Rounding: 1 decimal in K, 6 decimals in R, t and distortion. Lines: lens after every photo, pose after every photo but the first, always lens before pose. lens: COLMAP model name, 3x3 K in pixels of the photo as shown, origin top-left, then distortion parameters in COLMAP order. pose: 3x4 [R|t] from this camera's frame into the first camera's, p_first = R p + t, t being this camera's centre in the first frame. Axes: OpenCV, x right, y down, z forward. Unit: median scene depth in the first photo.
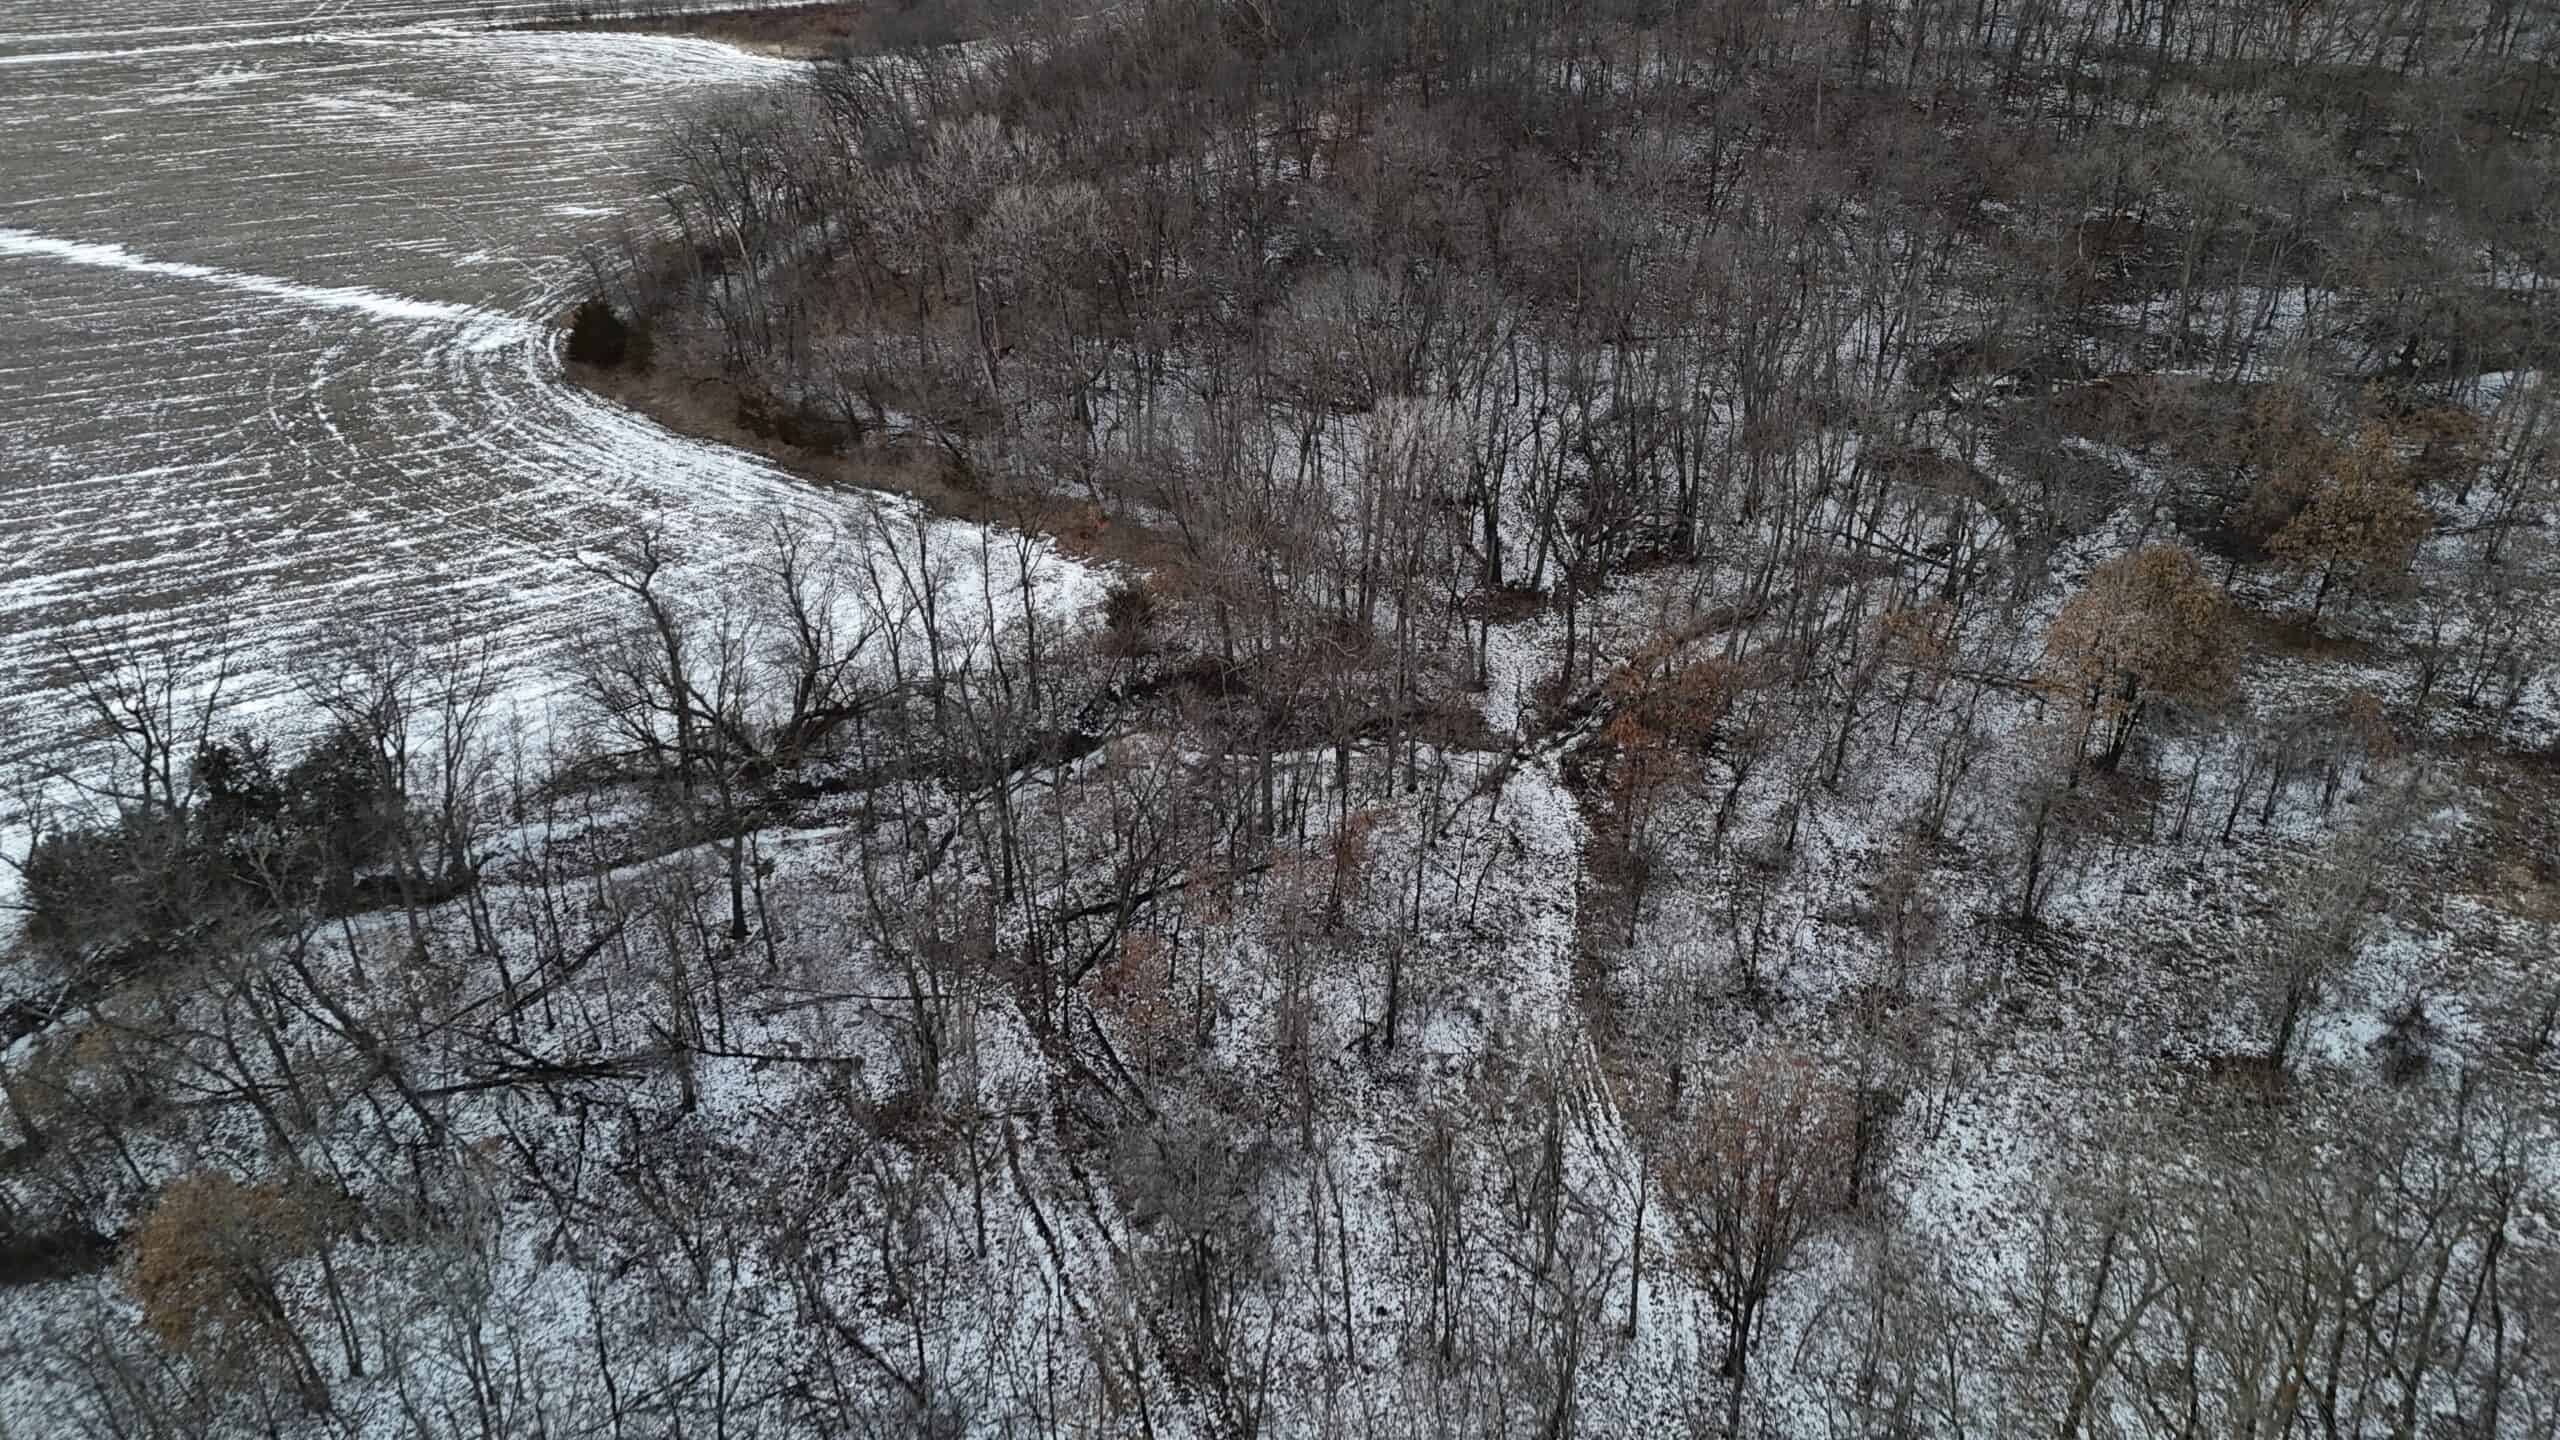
lens RADIAL K [[1868.7, 0, 1272.9], [0, 1868.7, 722.4], [0, 0, 1]] dist [0.078469, -0.065170]
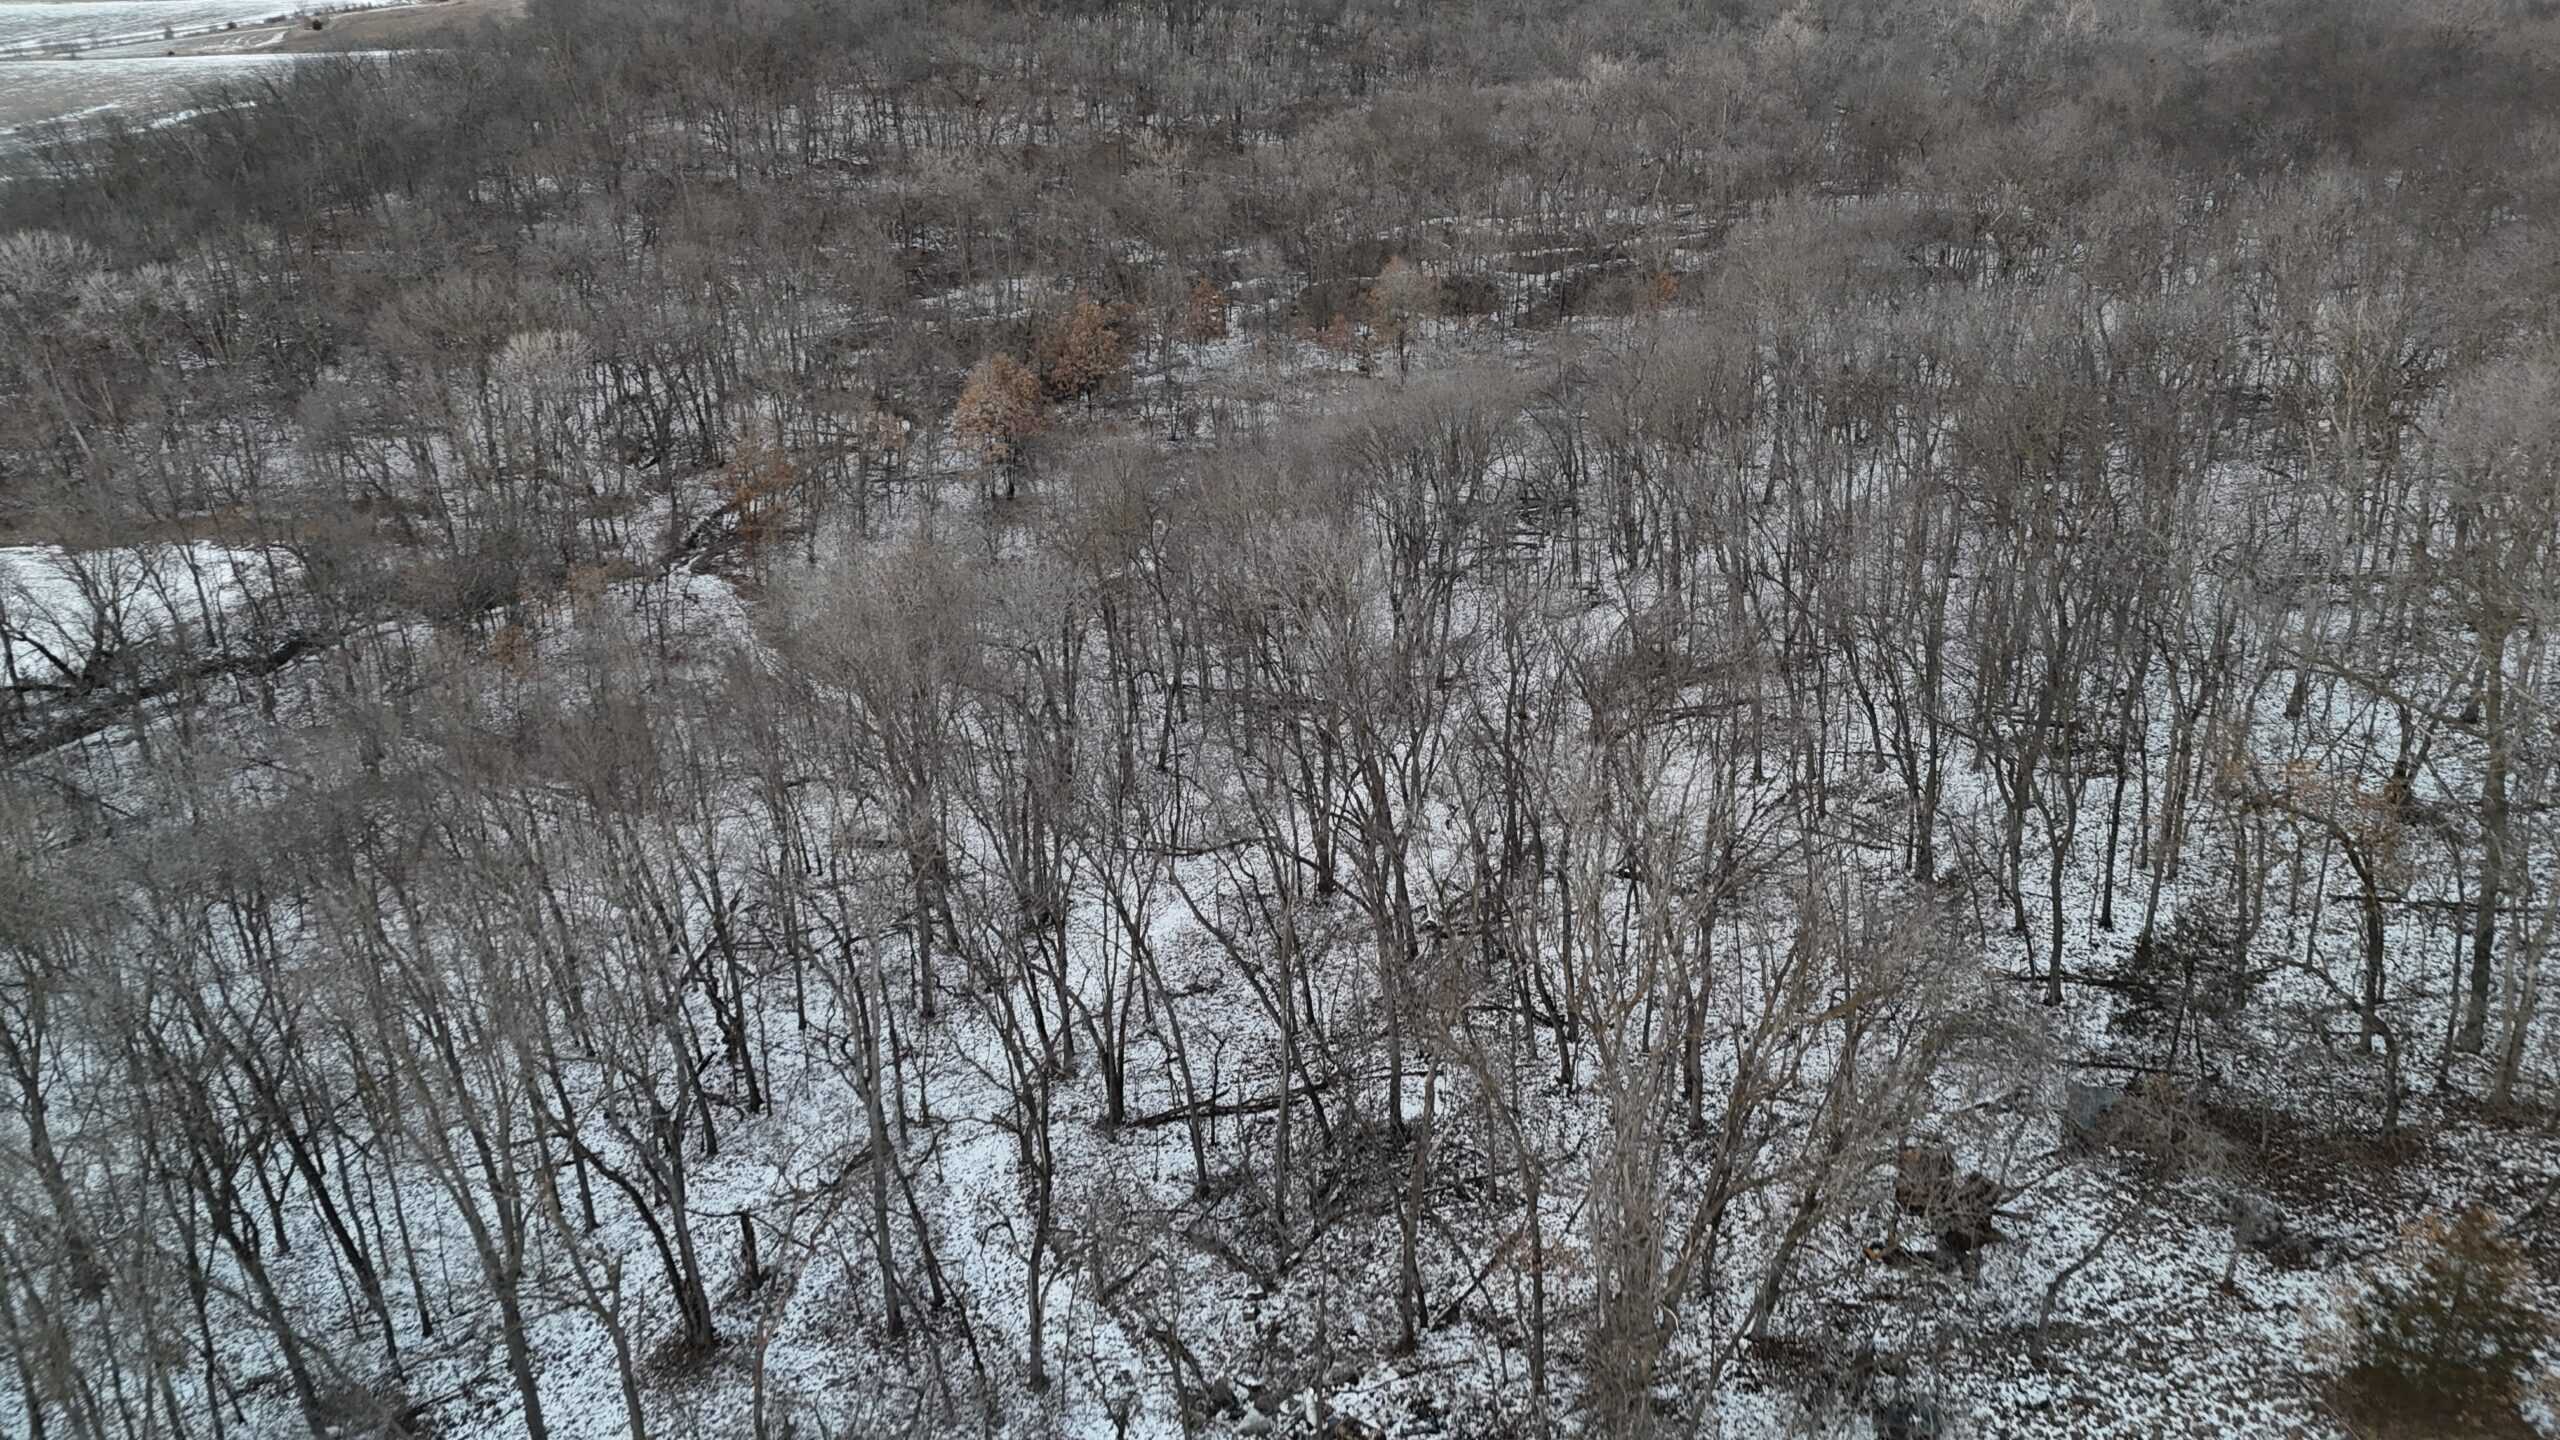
lens RADIAL K [[1868.7, 0, 1272.9], [0, 1868.7, 722.4], [0, 0, 1]] dist [0.078469, -0.065170]
pose [[0.810487, -0.242511, 0.533197, -0.304284], [0.296229, 0.954984, -0.015933, 0.300531], [-0.505330, 0.170862, 0.845841, -0.495849]]
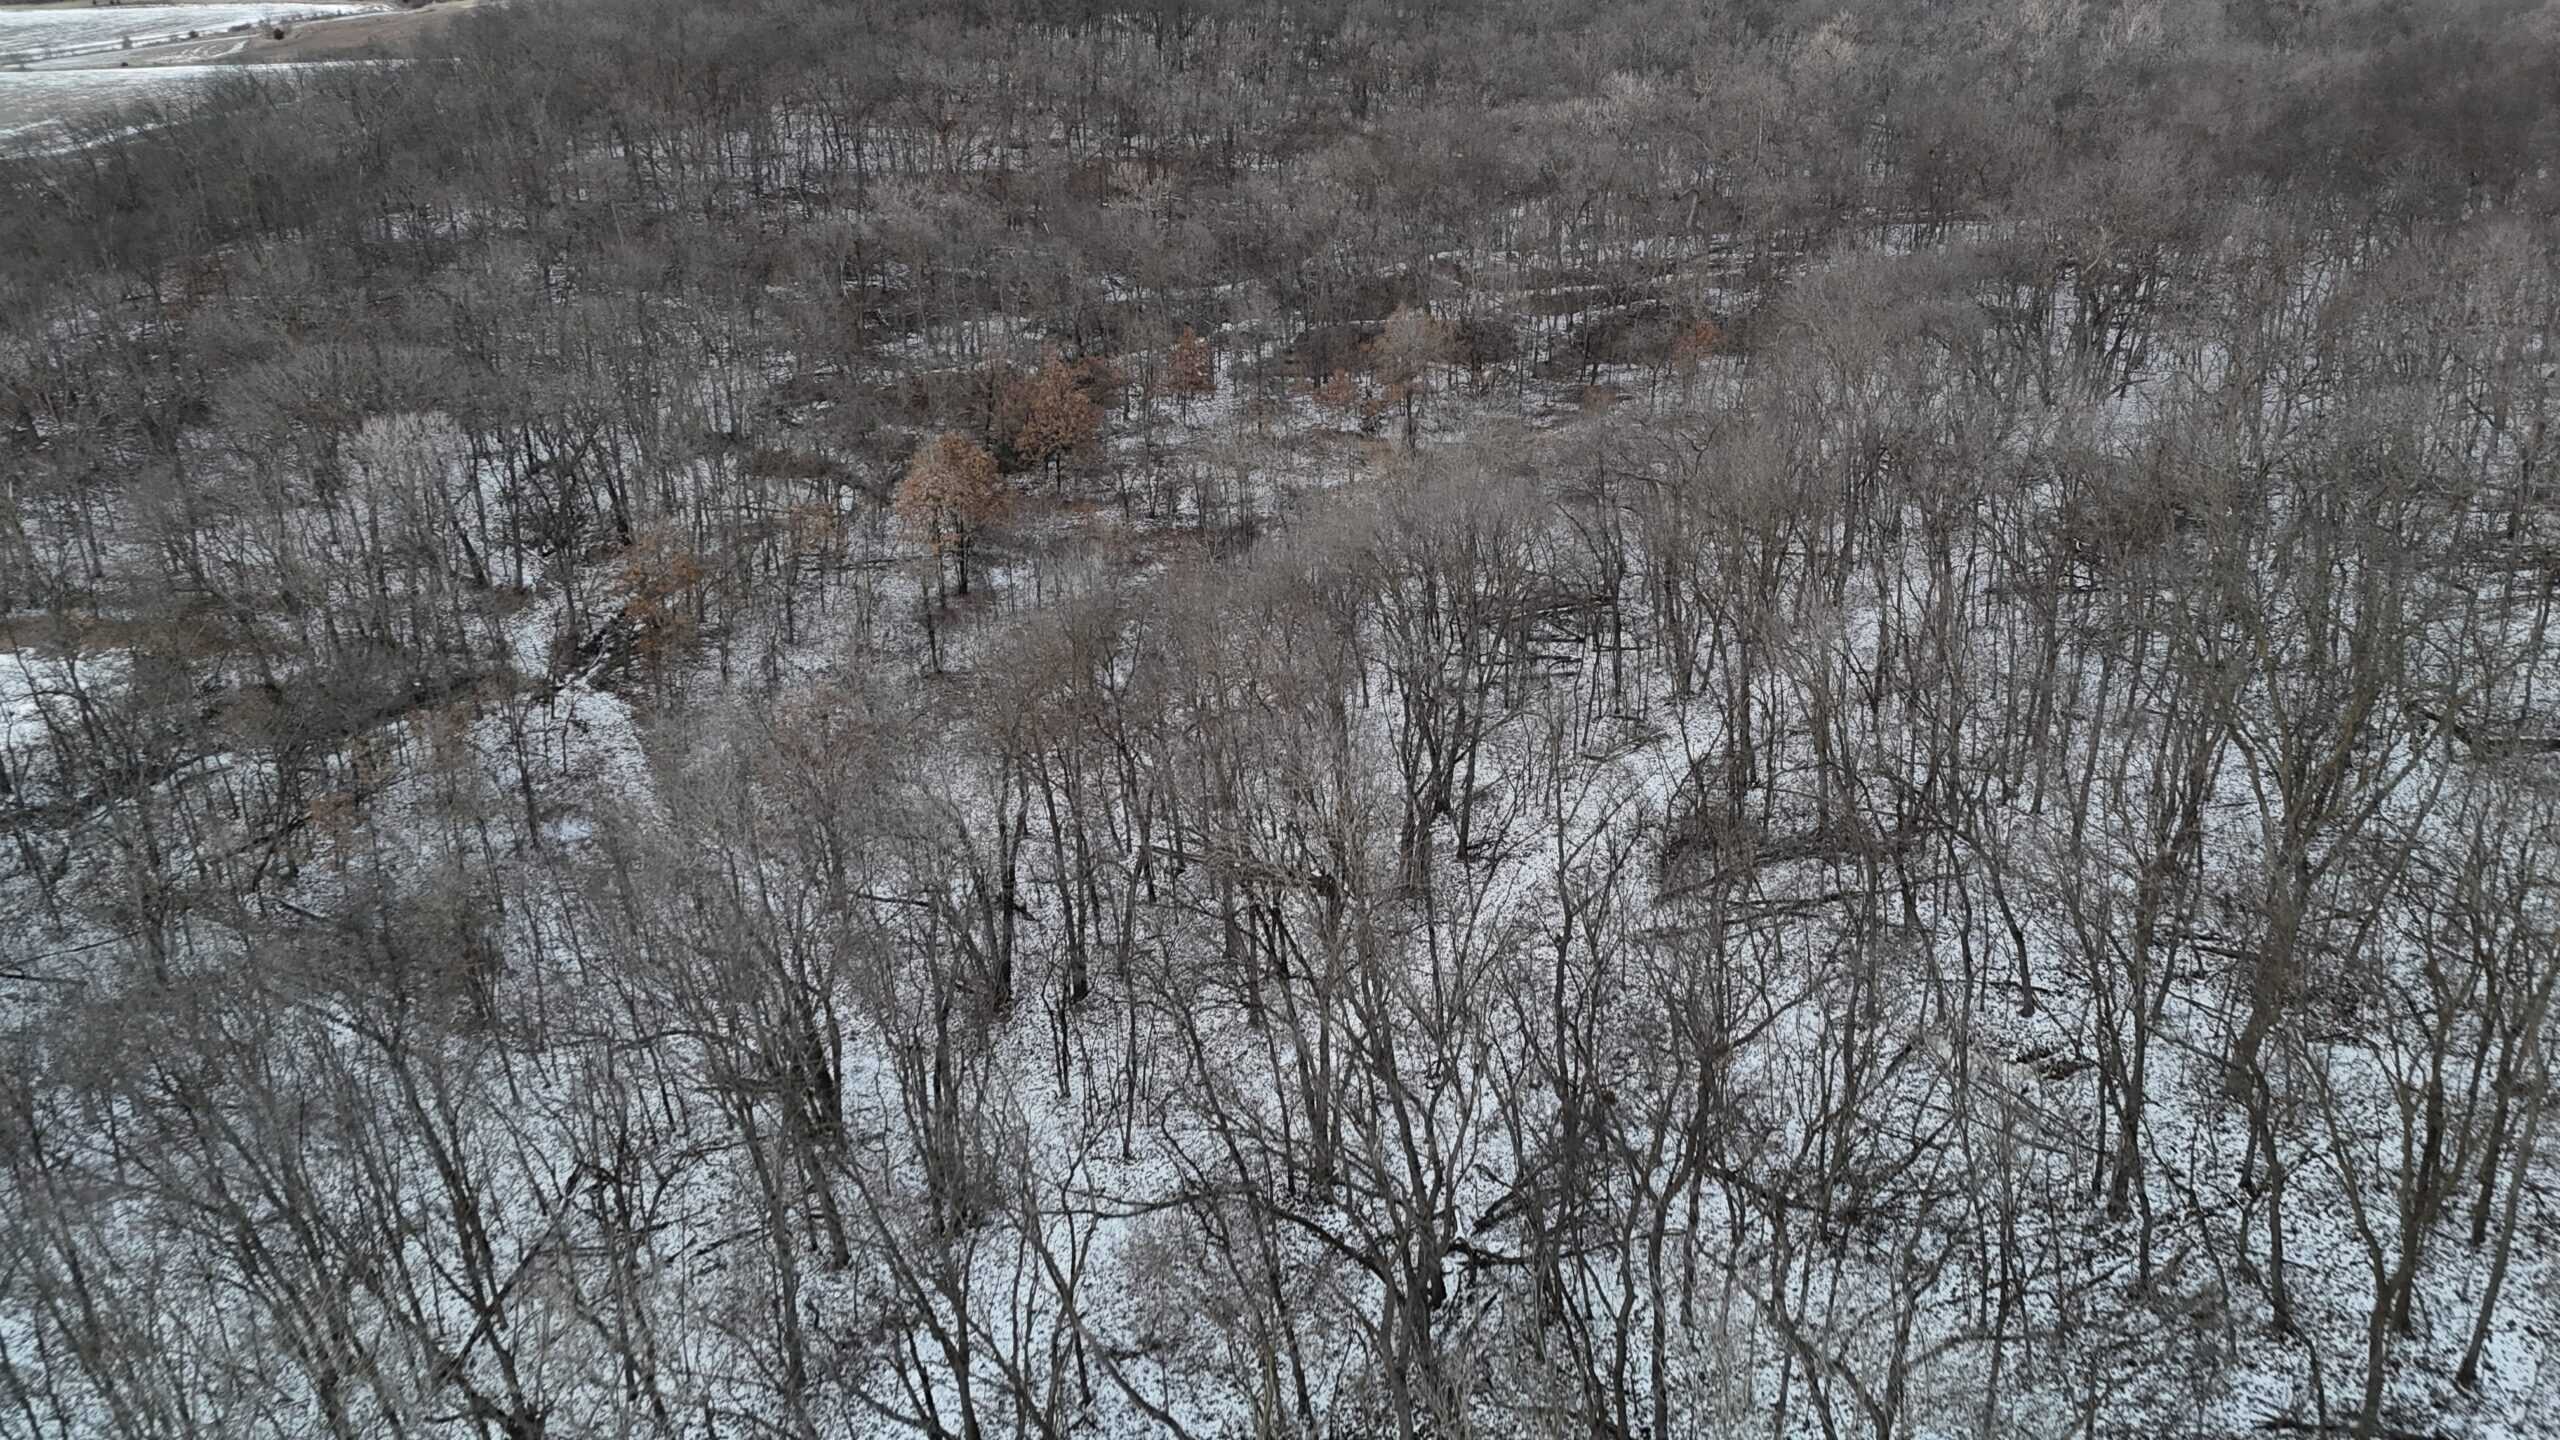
lens RADIAL K [[1865.3, 0, 1265.1], [0, 1865.3, 722.4], [0, 0, 1]] dist [0.067593, -0.050274]
pose [[0.812631, -0.243111, 0.529650, -0.162812], [0.296311, 0.954953, -0.016297, 0.207560], [-0.501828, 0.170184, 0.848060, -0.337148]]
